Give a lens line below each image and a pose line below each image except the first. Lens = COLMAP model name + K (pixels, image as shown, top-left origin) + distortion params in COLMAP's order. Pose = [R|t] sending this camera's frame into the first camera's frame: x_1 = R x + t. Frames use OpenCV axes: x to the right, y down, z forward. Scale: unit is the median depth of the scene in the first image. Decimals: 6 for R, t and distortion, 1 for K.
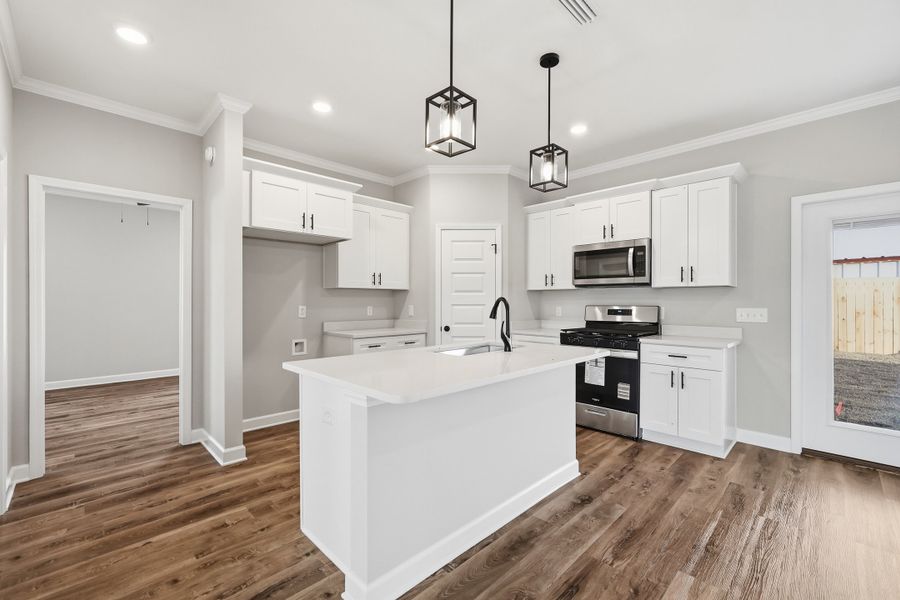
lens RADIAL K [[379.9, 0, 453.4], [0, 379.9, 302.7], [0, 0, 1]] dist [-0.002804, -0.000072]
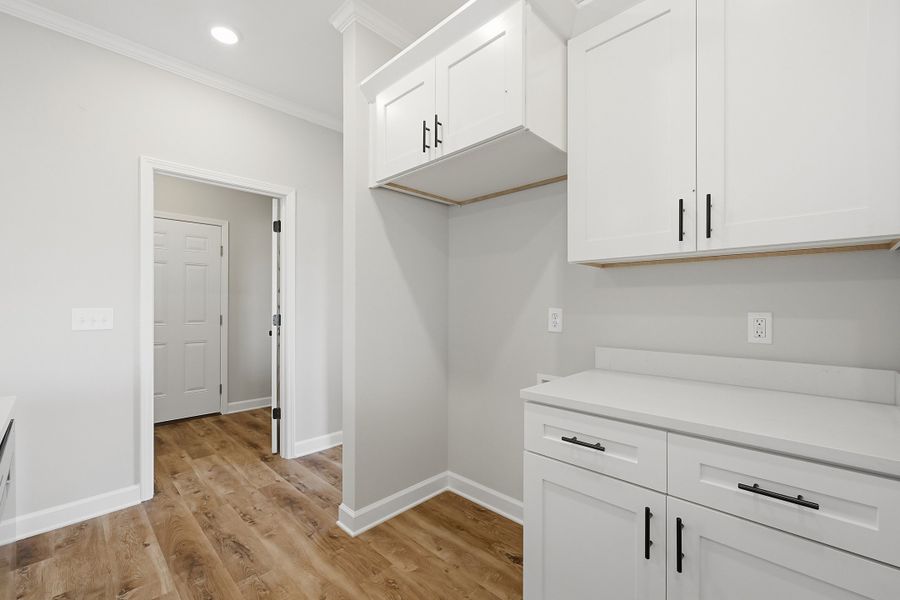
lens RADIAL K [[378.6, 0, 445.7], [0, 378.6, 304.9], [0, 0, 1]] dist [-0.003799, -0.000507]
pose [[0.003909, 0.009190, -0.999950, 0.096318], [0.005573, 0.999942, 0.009212, -0.000265], [0.999977, -0.005608, 0.003858, 0.958773]]
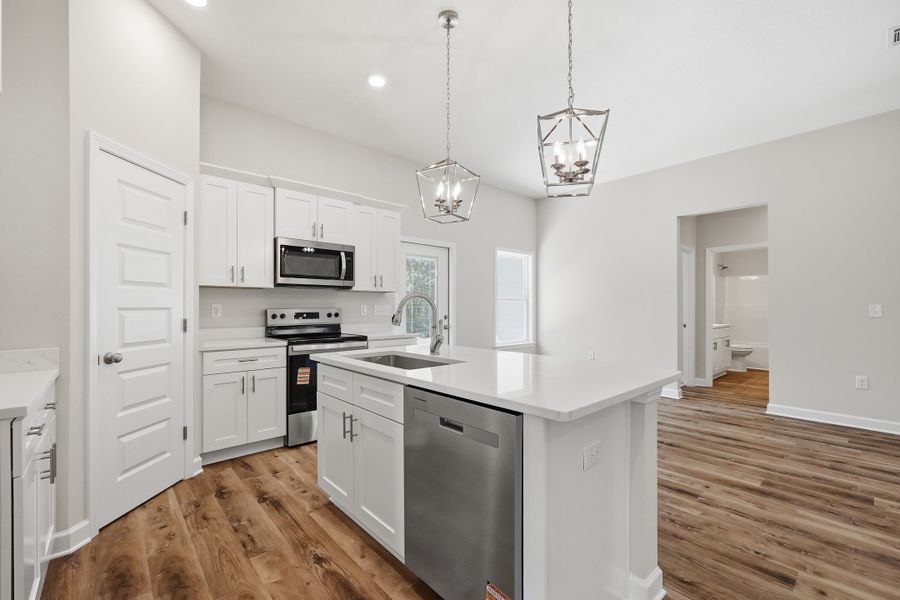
lens RADIAL K [[384.2, 0, 452.0], [0, 384.2, 304.2], [0, 0, 1]] dist [0.001722, 0.000623]
pose [[0.047993, -0.000095, 0.998848, -0.585517], [-0.000516, 1.000000, 0.000120, -0.001041], [-0.998848, -0.000521, 0.047993, 0.657044]]
